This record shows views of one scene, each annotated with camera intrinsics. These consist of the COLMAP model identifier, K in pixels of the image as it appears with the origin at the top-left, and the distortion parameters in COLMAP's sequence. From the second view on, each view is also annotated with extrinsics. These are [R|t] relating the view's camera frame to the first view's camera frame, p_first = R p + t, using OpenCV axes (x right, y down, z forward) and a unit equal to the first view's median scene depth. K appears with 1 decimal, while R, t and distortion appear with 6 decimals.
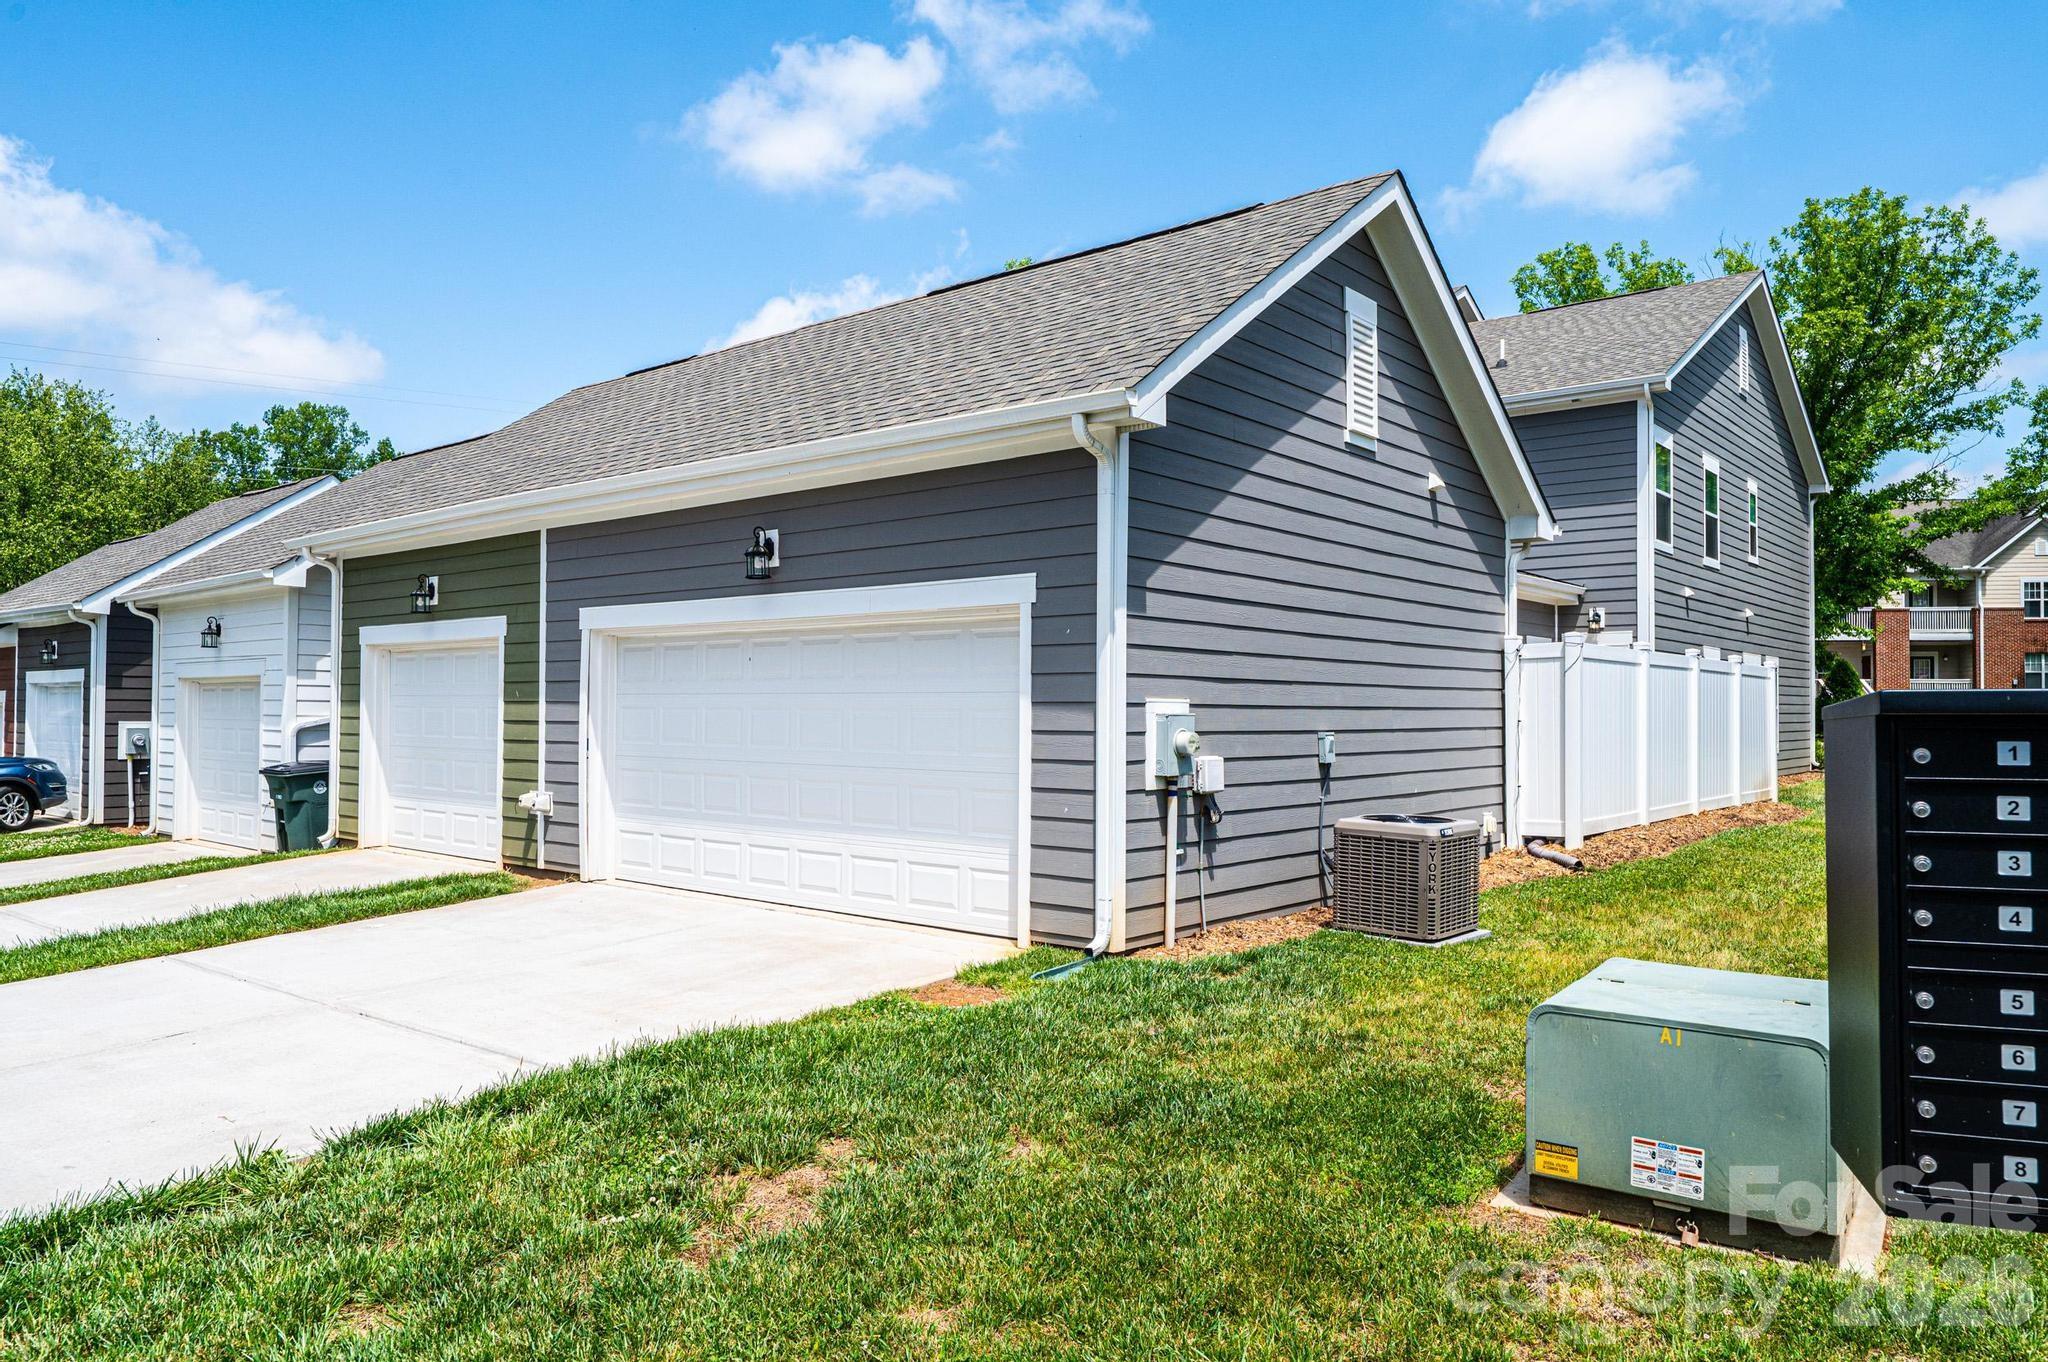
lens RADIAL K [[1379.2, 0, 1020.1], [0, 1379.2, 680.8], [0, 0, 1]] dist [-0.010955, -0.012514]
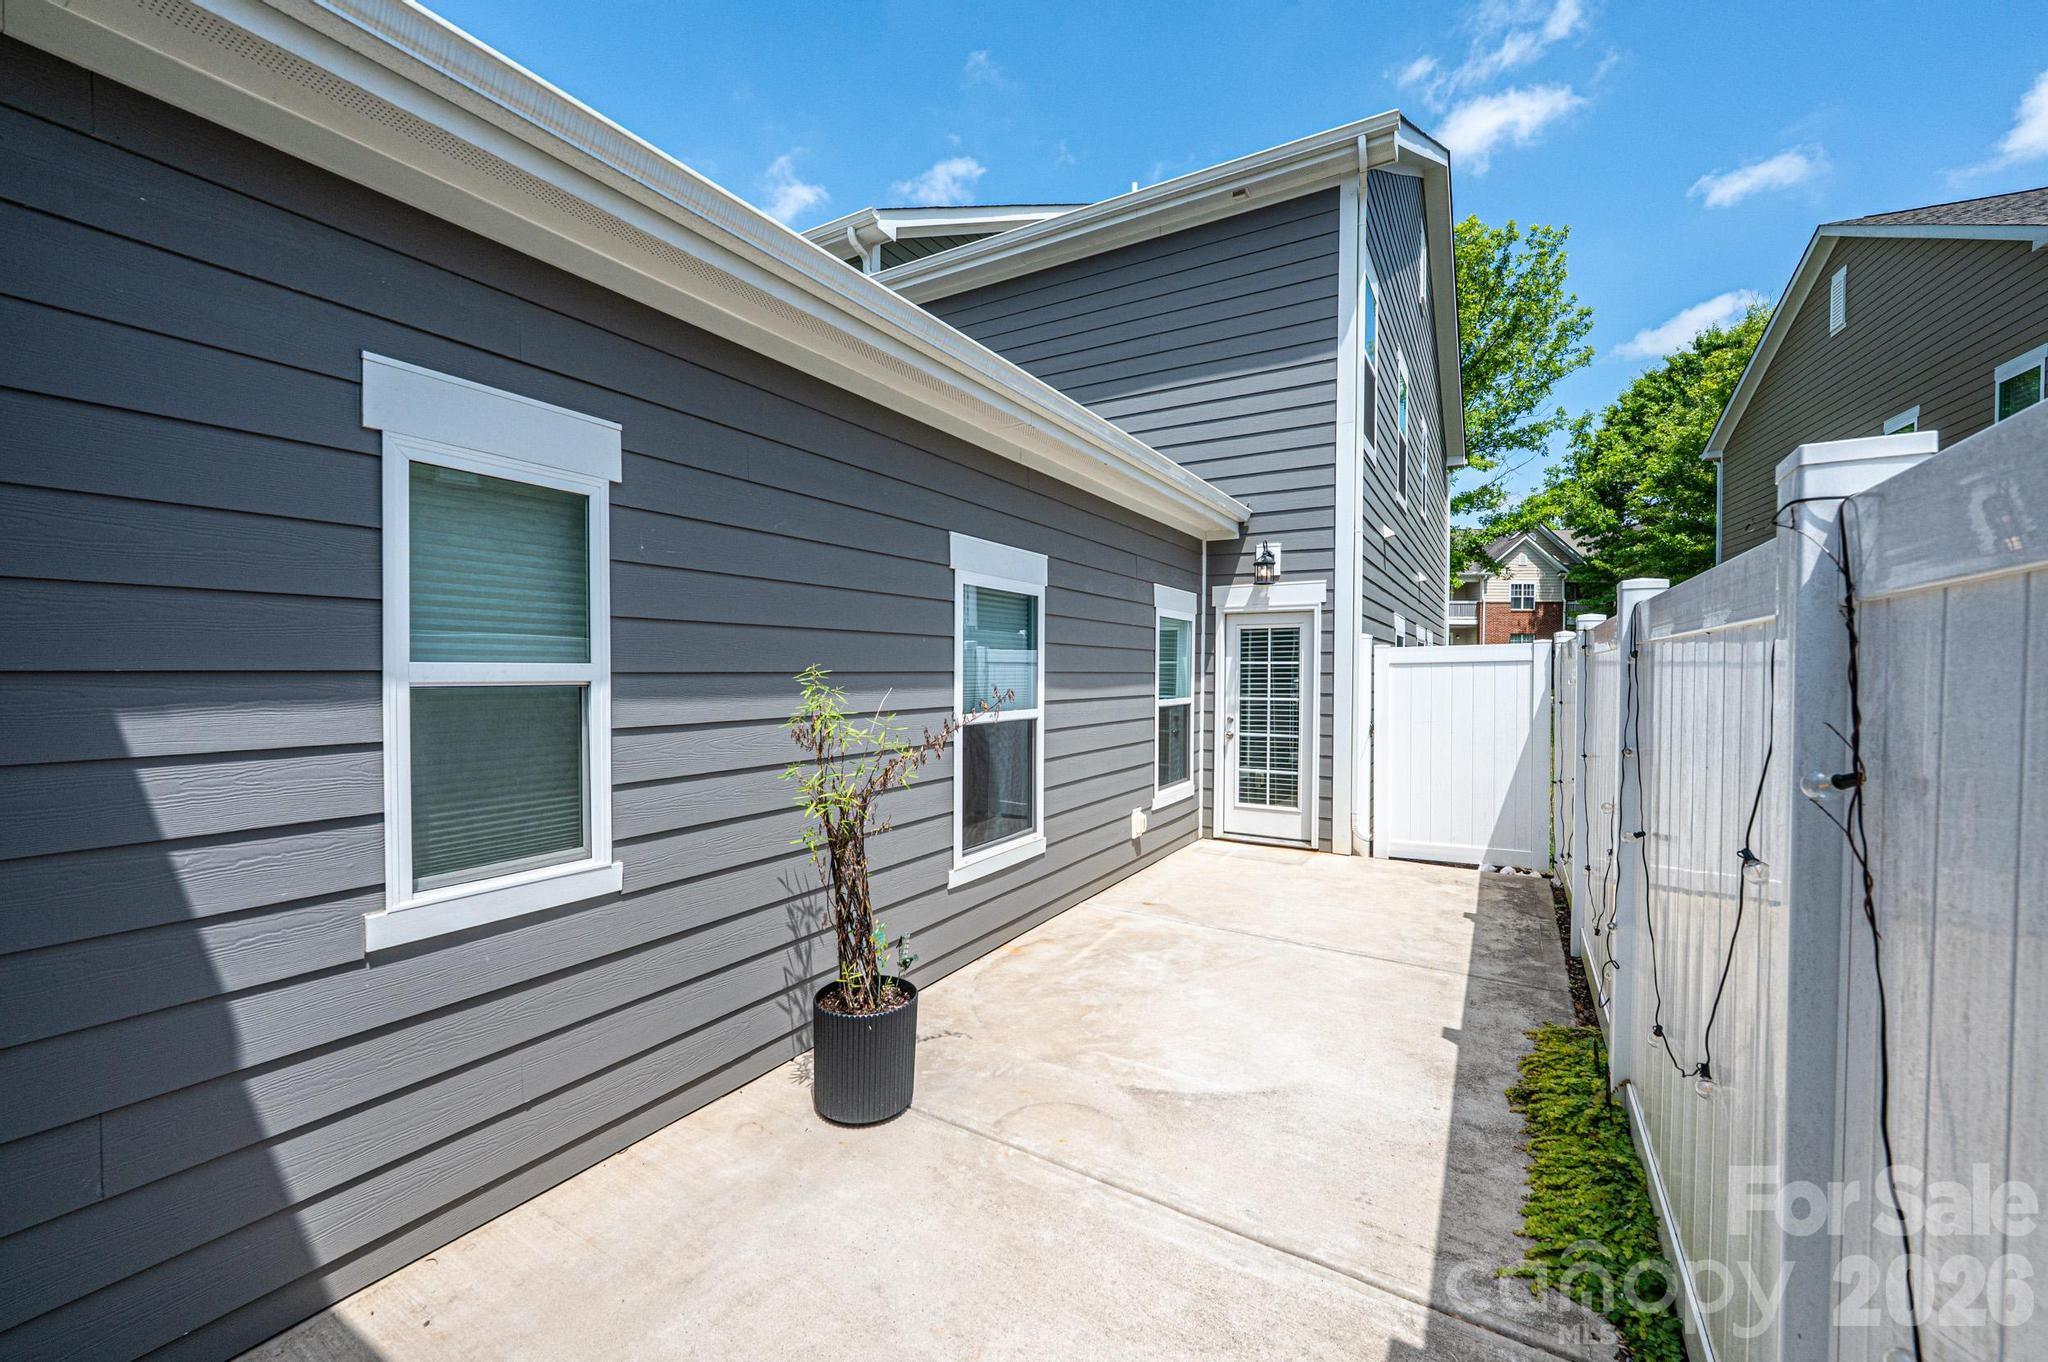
lens RADIAL K [[819.2, 0, 1018.8], [0, 819.2, 683.9], [0, 0, 1]] dist [-0.000391, -0.000362]
pose [[0.987009, -0.003197, 0.160635, 0.389044], [-0.003566, 0.999120, 0.041797, -0.008711], [-0.160627, -0.041827, 0.986128, 1.015754]]
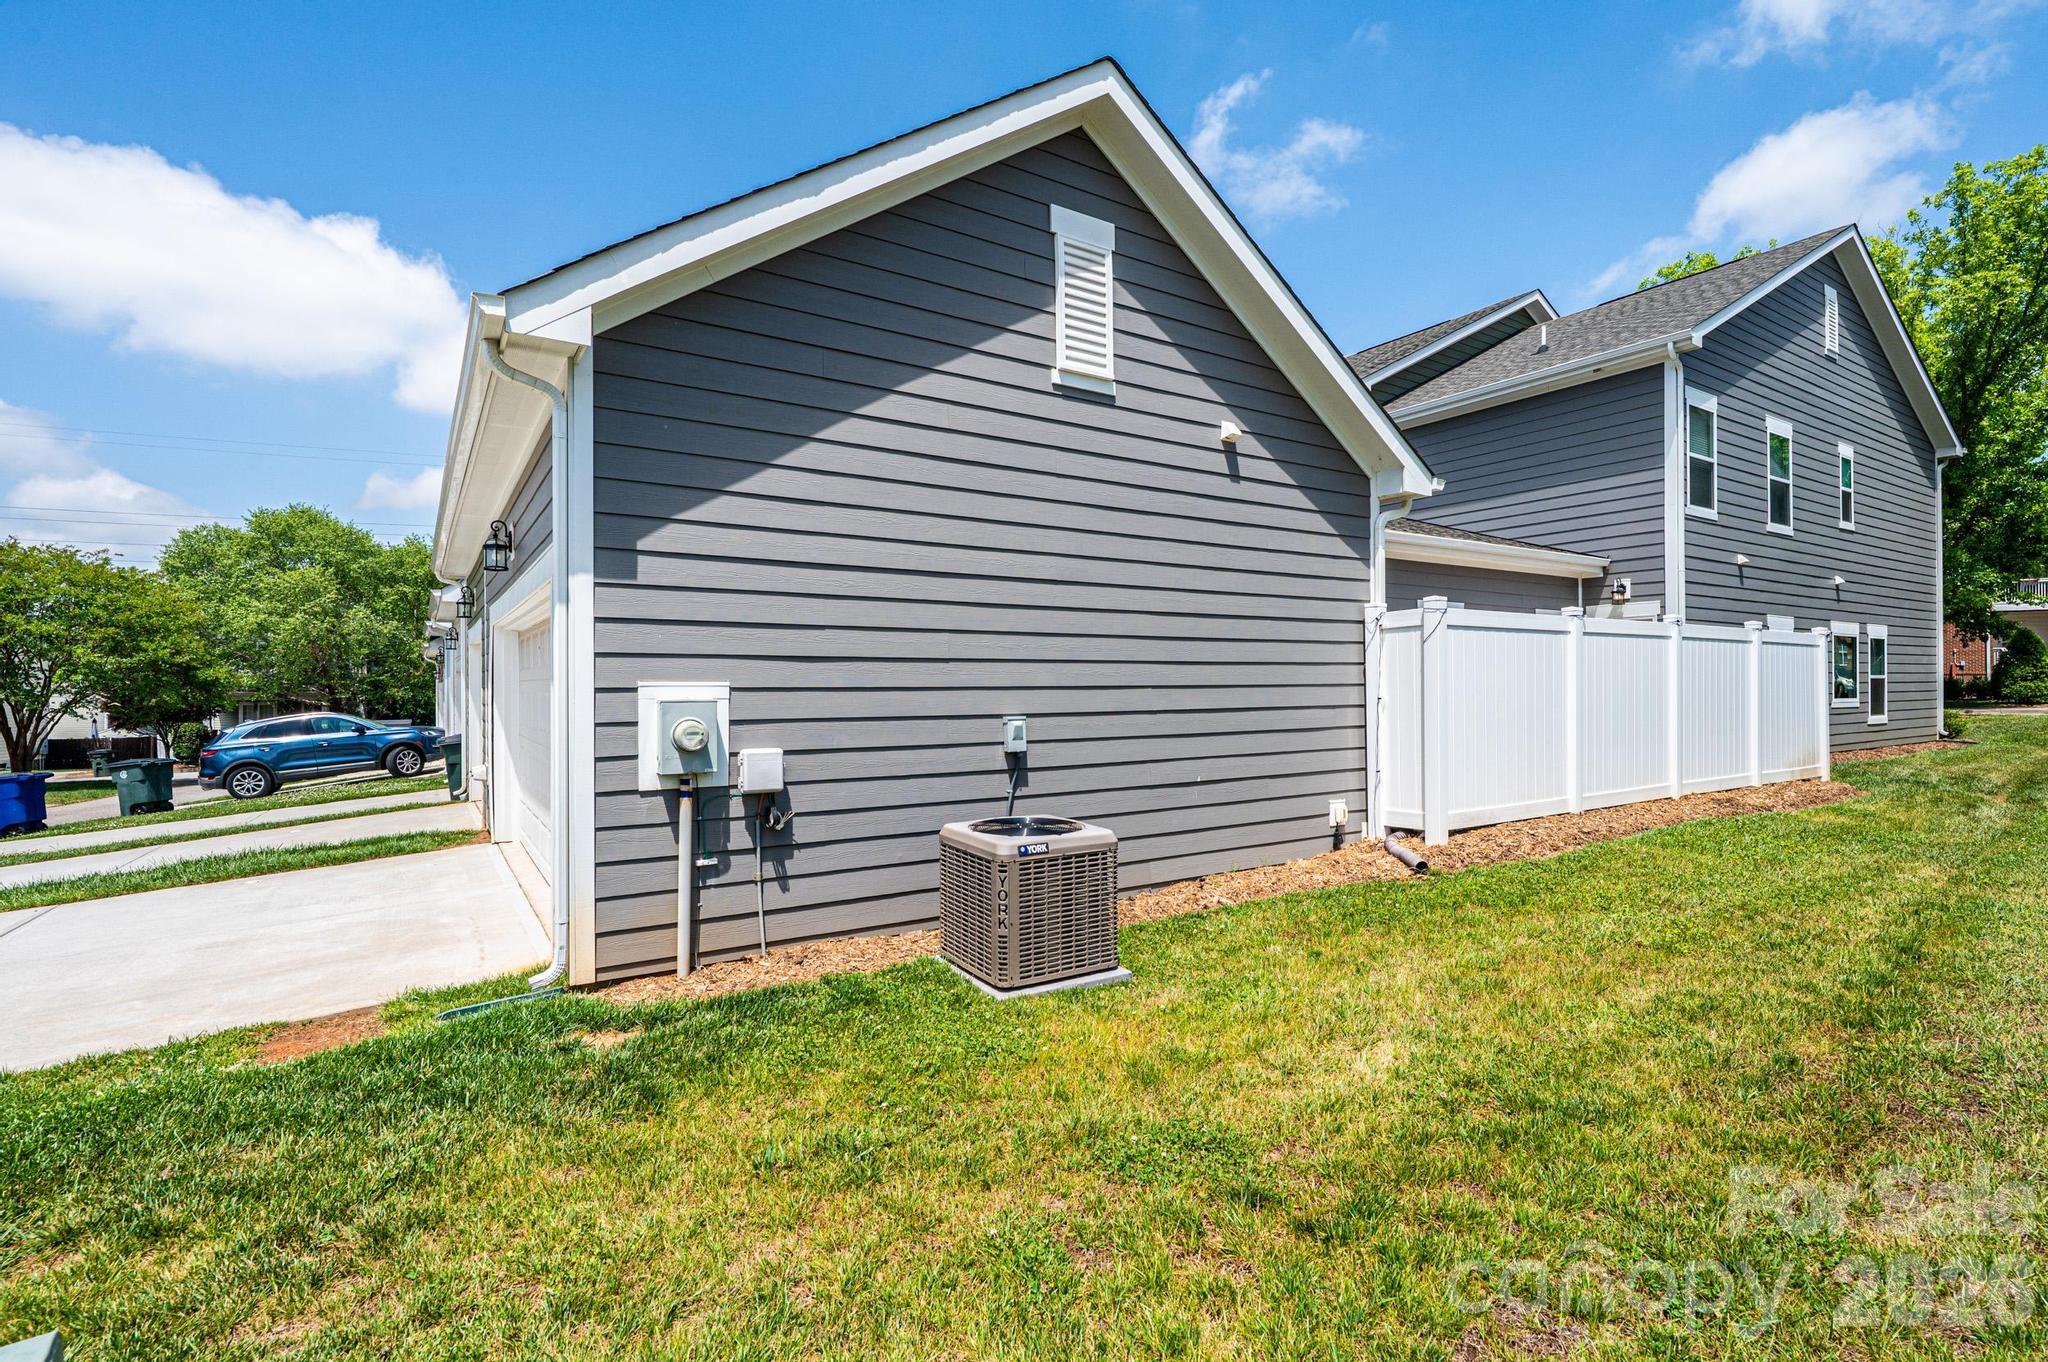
lens RADIAL K [[959.2, 0, 1033.6], [0, 959.2, 684.0], [0, 0, 1]] dist [-0.006415, 0.001730]
pose [[0.957822, -0.010821, -0.287157, 0.324453], [0.016662, 0.999701, 0.017905, 0.004891], [0.286877, -0.021935, 0.957716, 0.336113]]
